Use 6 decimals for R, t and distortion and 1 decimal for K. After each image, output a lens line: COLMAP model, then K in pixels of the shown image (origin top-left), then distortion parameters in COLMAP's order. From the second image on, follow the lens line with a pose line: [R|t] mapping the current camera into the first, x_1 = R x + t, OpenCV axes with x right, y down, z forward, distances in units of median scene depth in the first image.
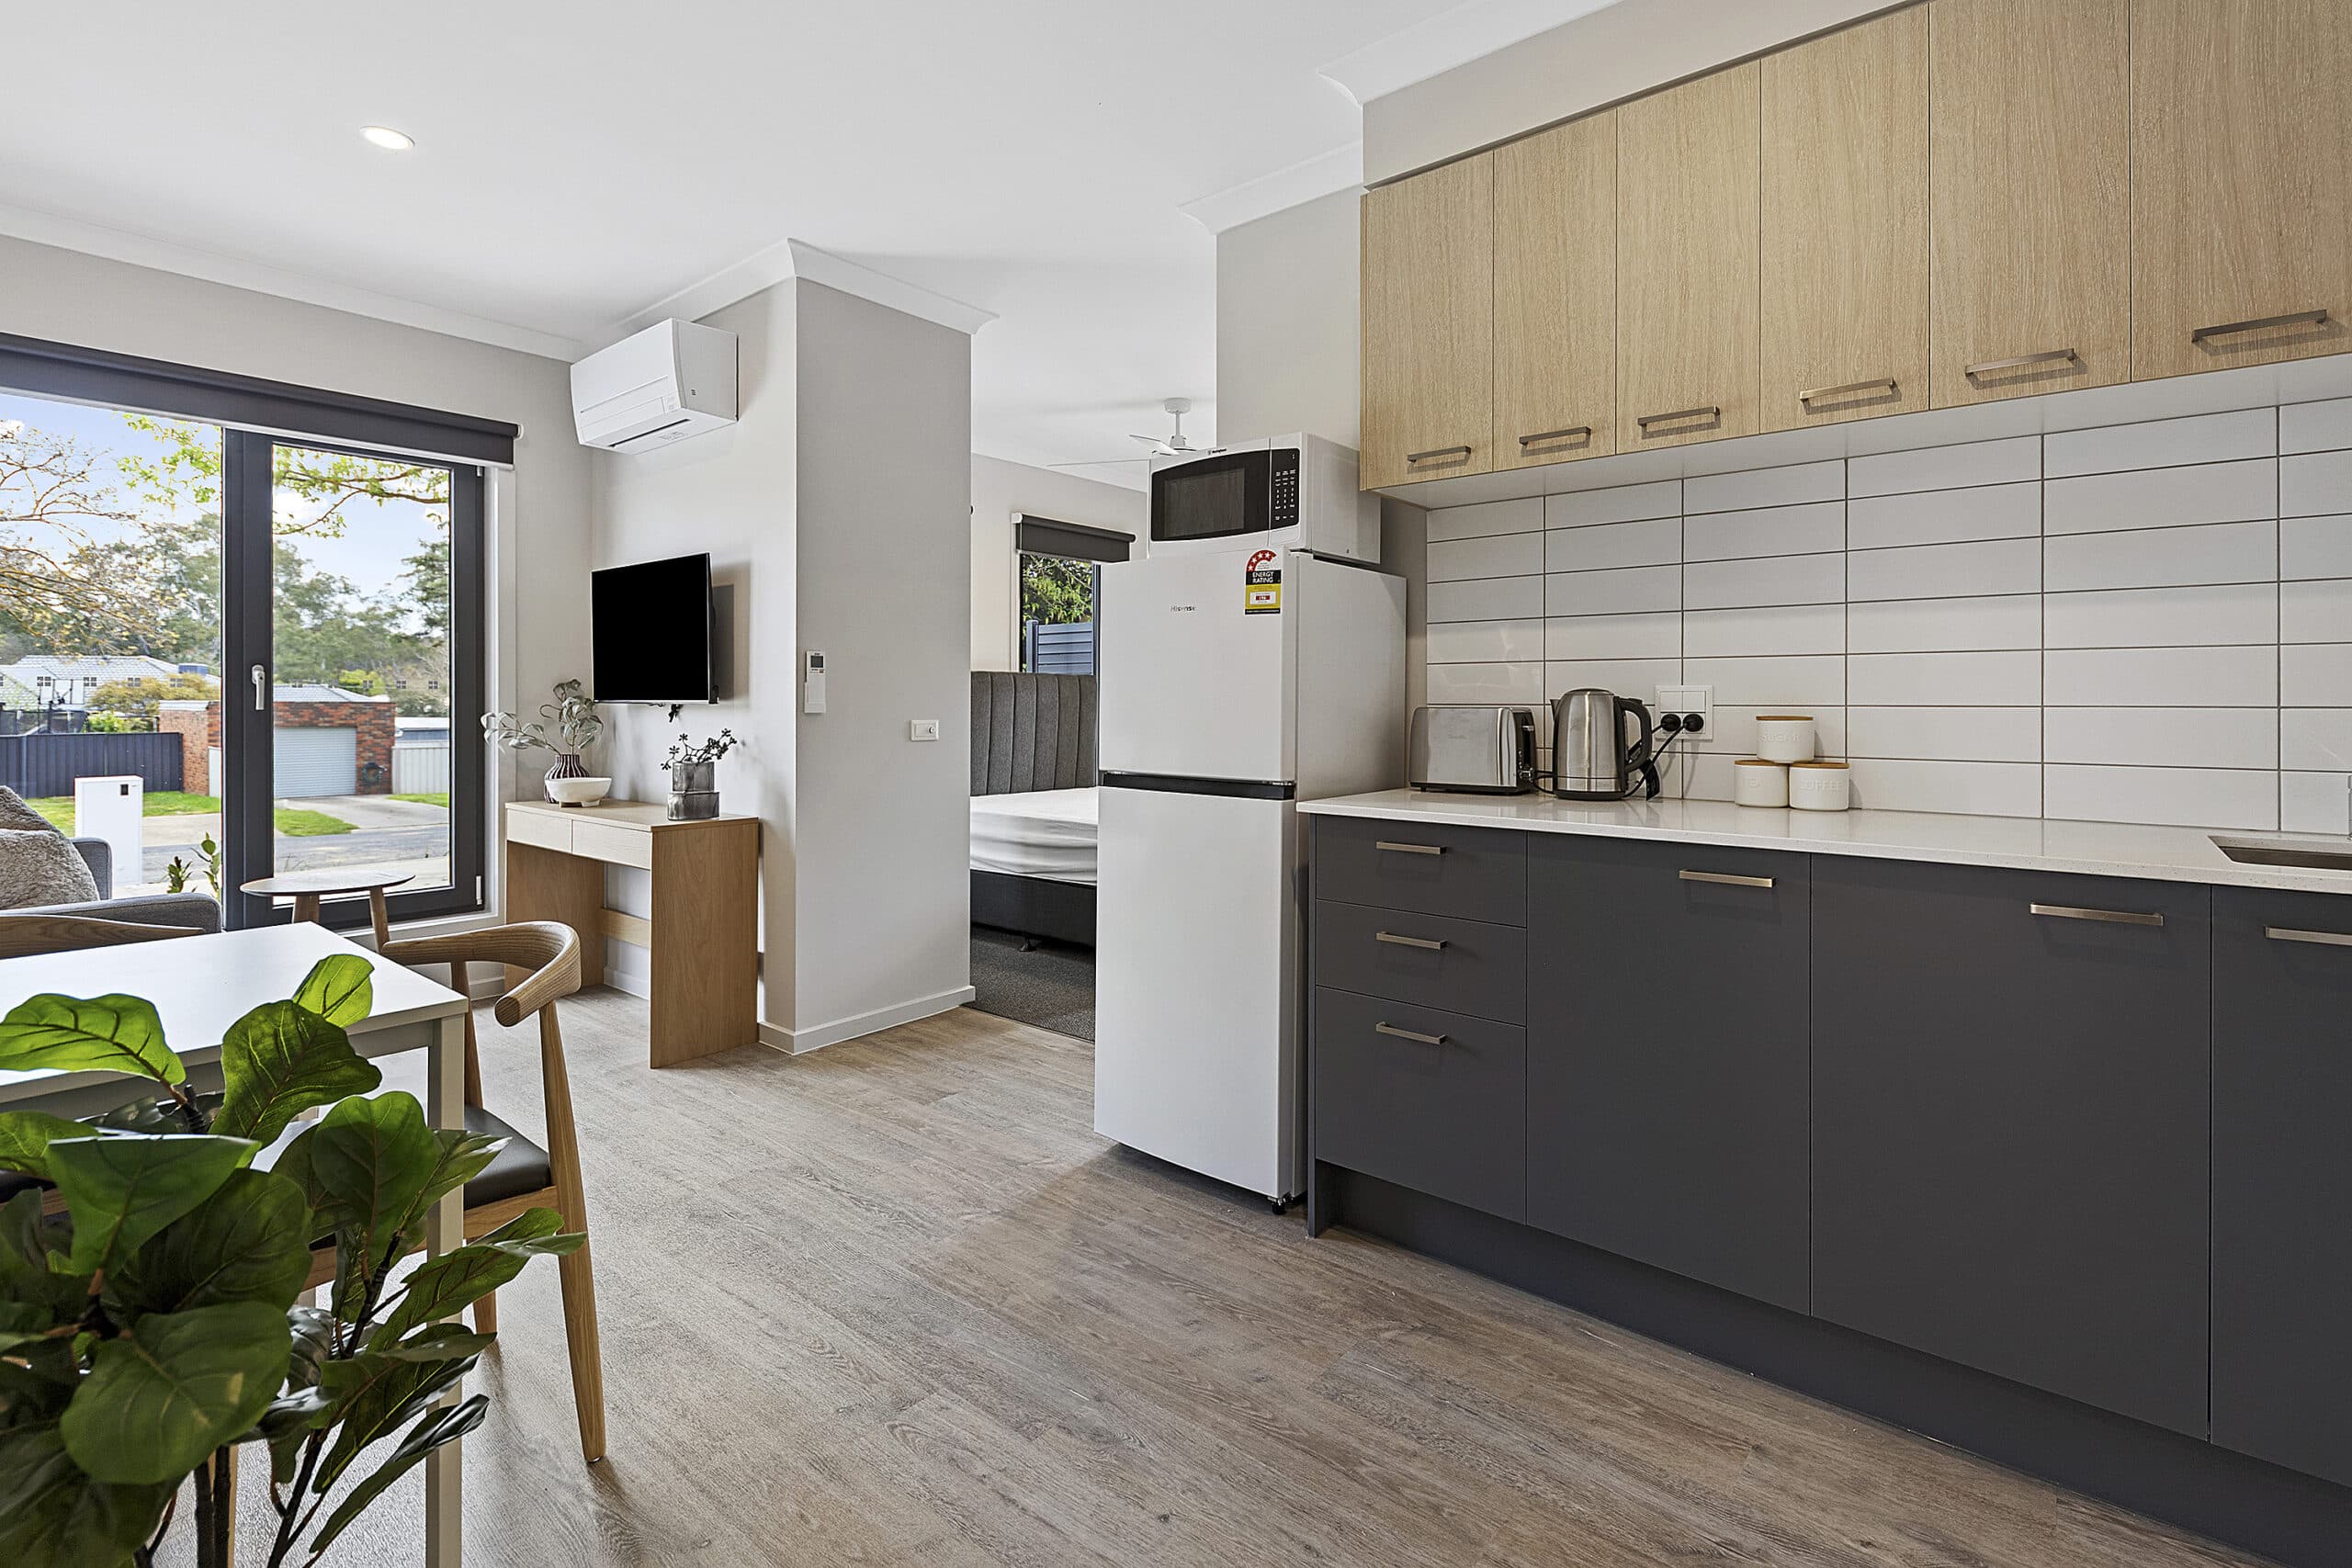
lens RADIAL K [[1067.2, 0, 1180.1], [0, 1067.2, 715.5], [0, 0, 1]] dist [0.002096, 0.000506]
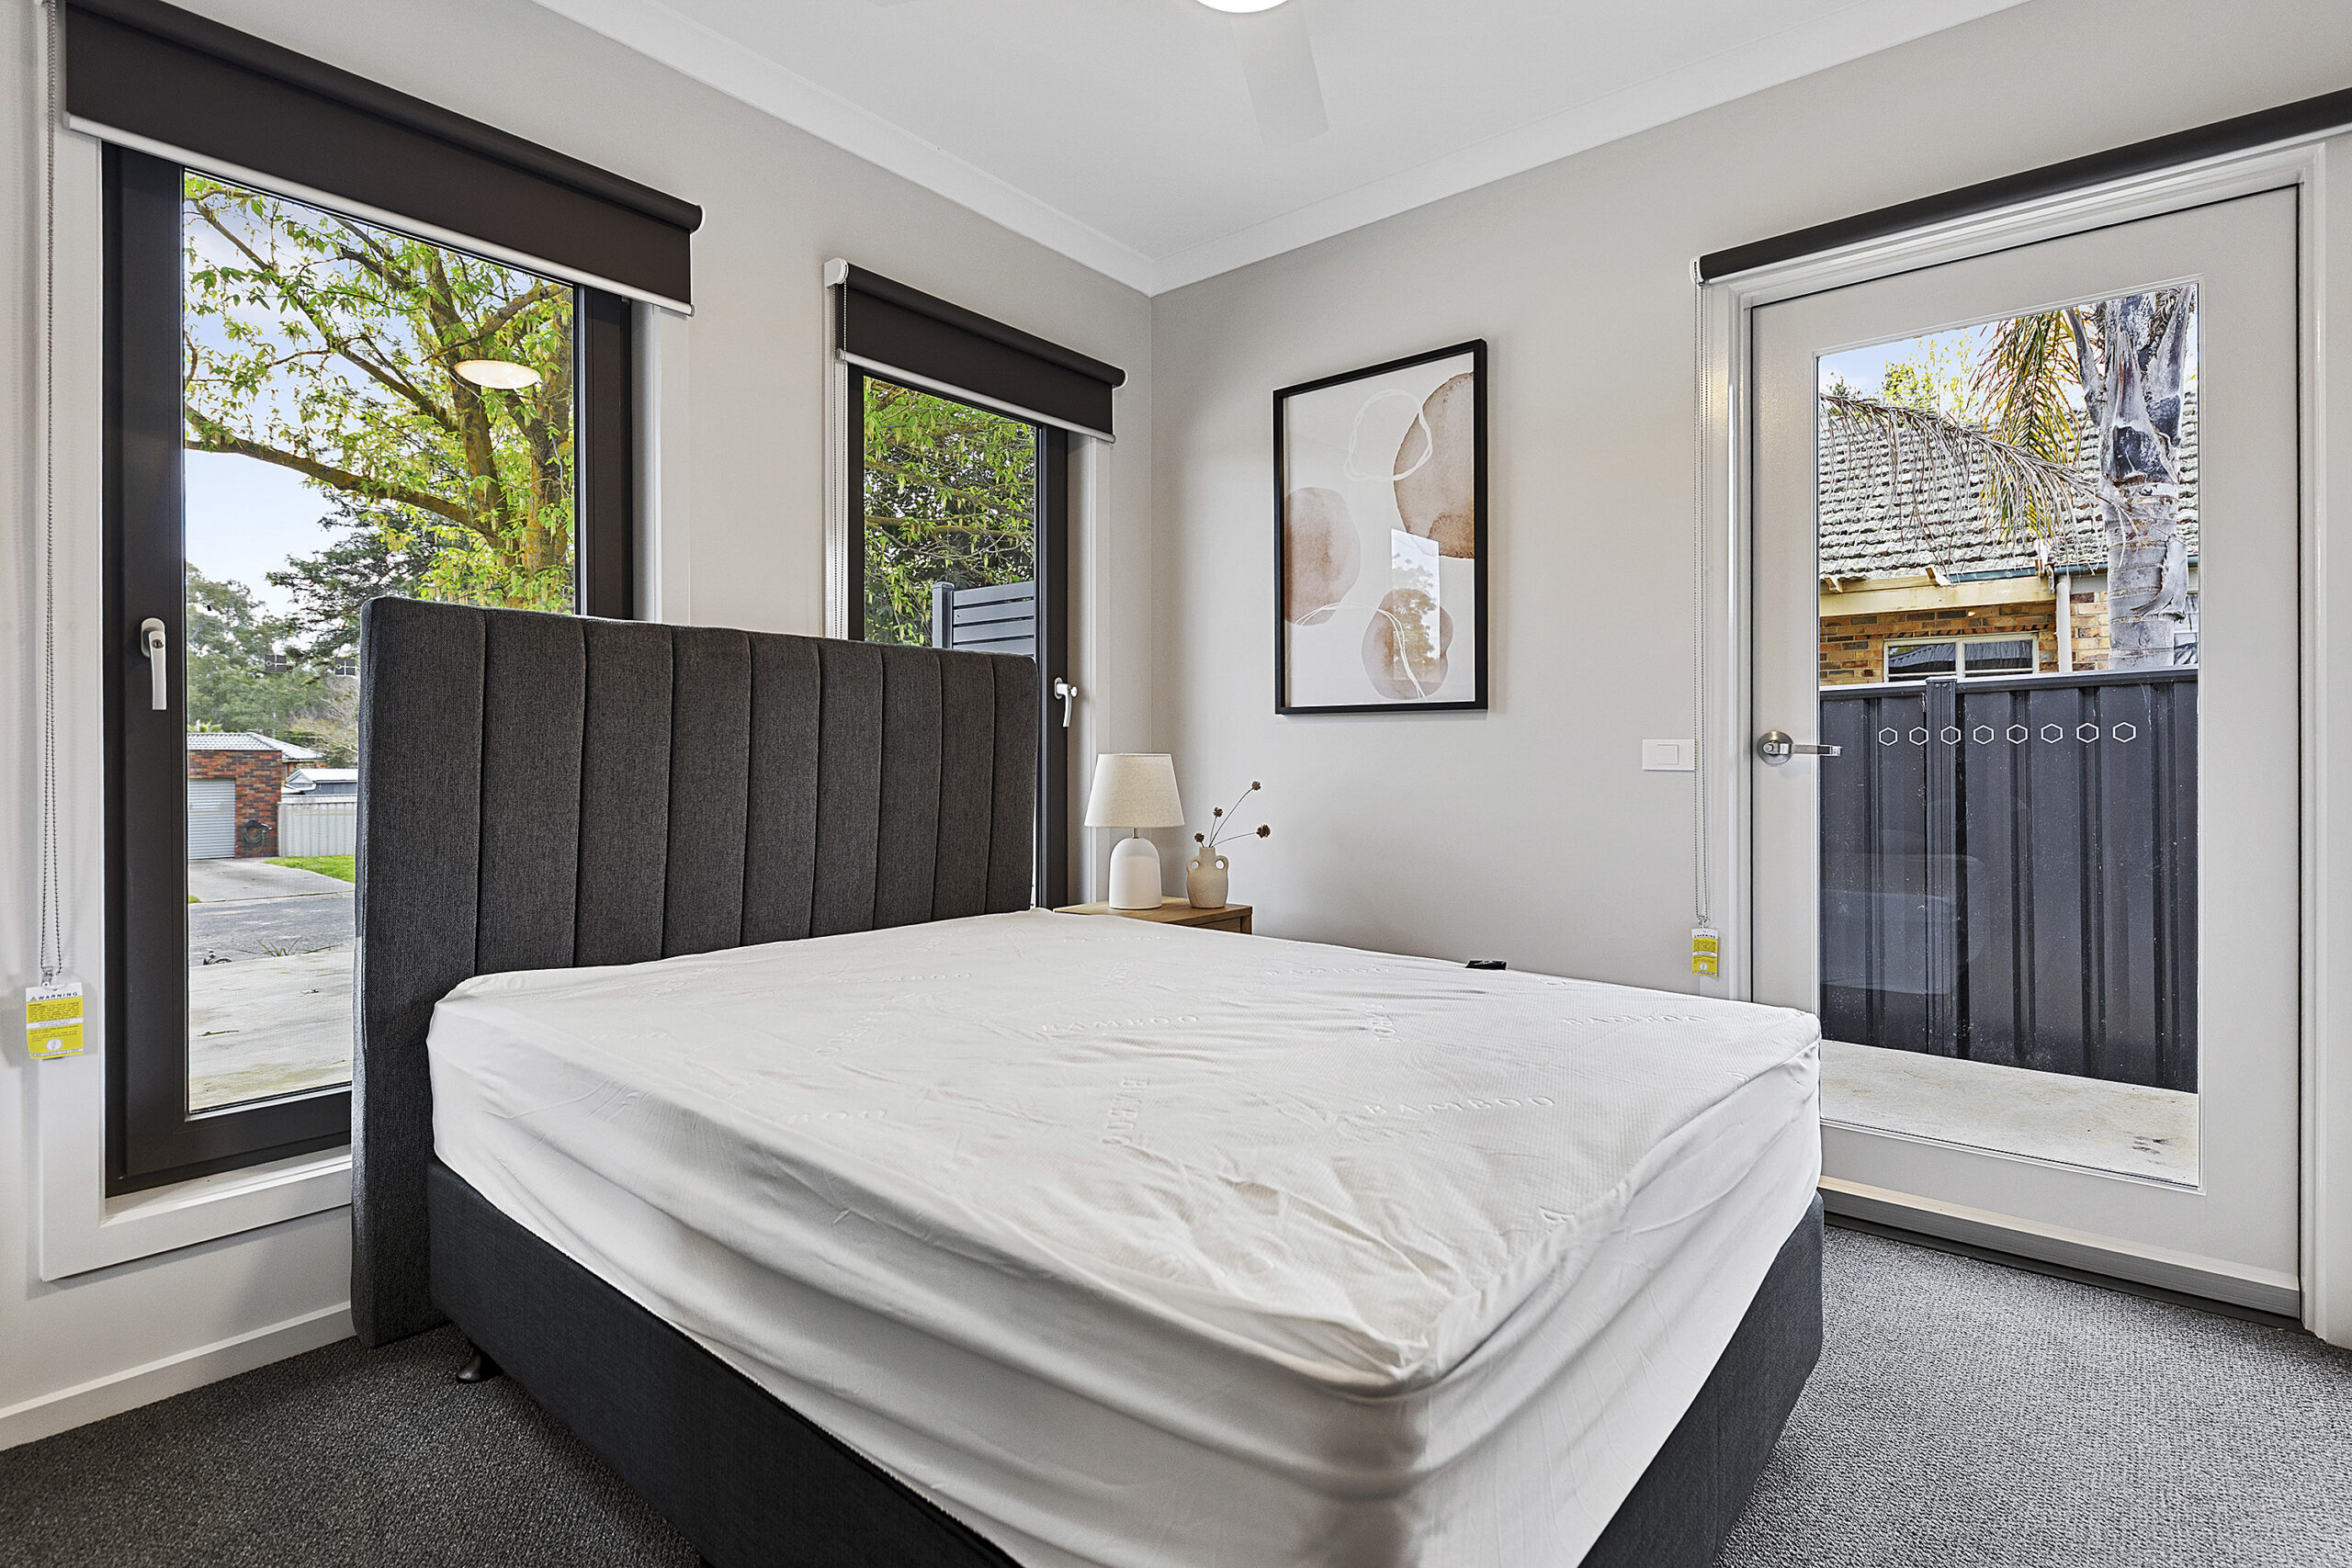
lens RADIAL K [[1136.0, 0, 1175.5], [0, 1136.0, 767.7], [0, 0, 1]] dist [0.000122, 0.000002]
pose [[0.999933, -0.001948, -0.011454, -0.011179], [0.001969, 0.999996, 0.001789, 0.006336], [0.011450, -0.001812, 0.999933, 0.412604]]
